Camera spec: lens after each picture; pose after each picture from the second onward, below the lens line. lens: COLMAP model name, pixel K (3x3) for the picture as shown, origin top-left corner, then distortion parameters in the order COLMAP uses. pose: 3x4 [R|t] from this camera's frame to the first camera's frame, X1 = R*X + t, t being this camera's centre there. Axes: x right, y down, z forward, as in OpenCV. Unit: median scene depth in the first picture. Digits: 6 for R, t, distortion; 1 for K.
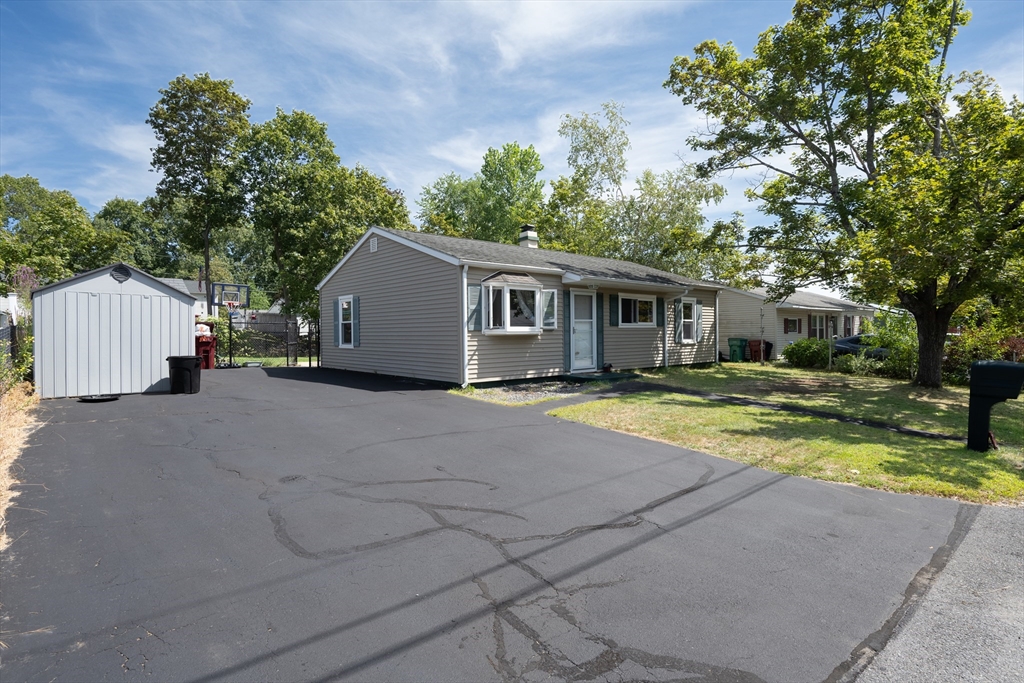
lens RADIAL K [[530.0, 0, 508.4], [0, 530.0, 336.1], [0, 0, 1]] dist [-0.003608, -0.001035]
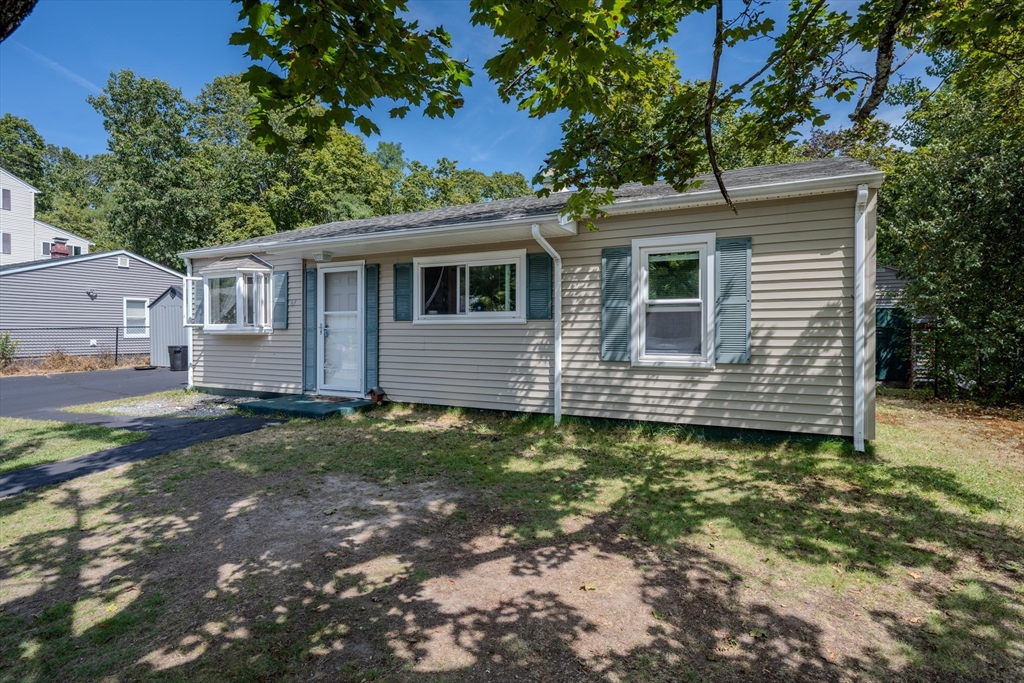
lens RADIAL K [[530.0, 0, 503.2], [0, 530.0, 337.2], [0, 0, 1]] dist [-0.003608, -0.001035]
pose [[0.346732, 0.018537, -0.937781, 0.709228], [-0.008142, 0.999826, 0.016753, -0.011538], [0.937929, 0.001827, 0.346823, 0.861409]]
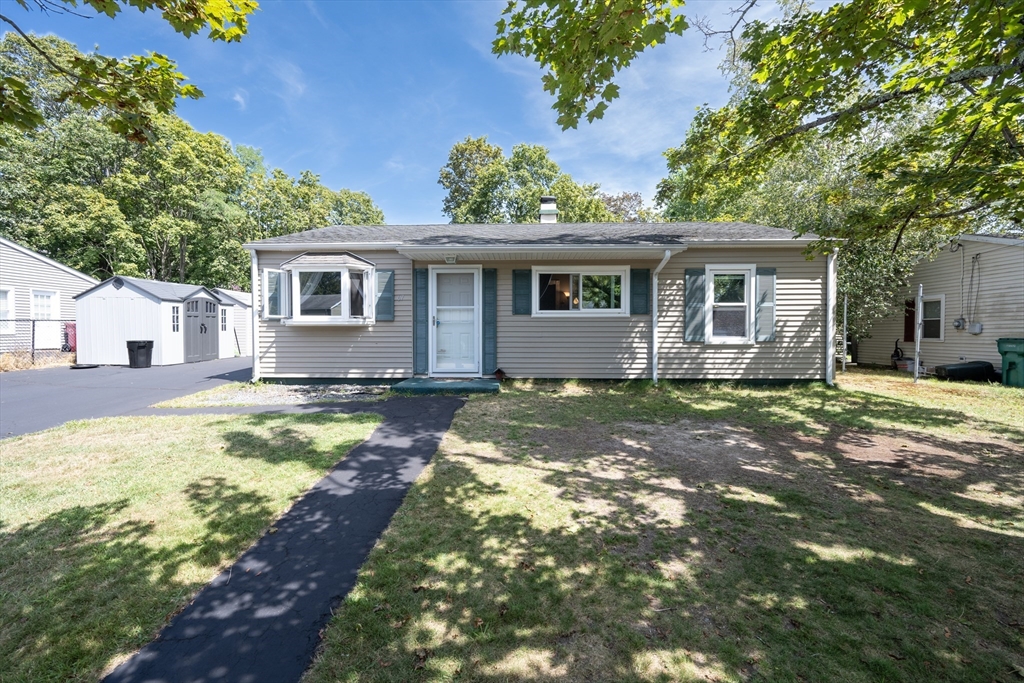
lens RADIAL K [[435.6, 0, 507.0], [0, 435.6, 341.1], [0, 0, 1]] dist [-0.001714, -0.000049]
pose [[0.718917, 0.022955, -0.694716, 0.555205], [-0.009584, 0.999687, 0.023114, 0.002548], [0.695030, -0.009959, 0.718912, 0.544935]]
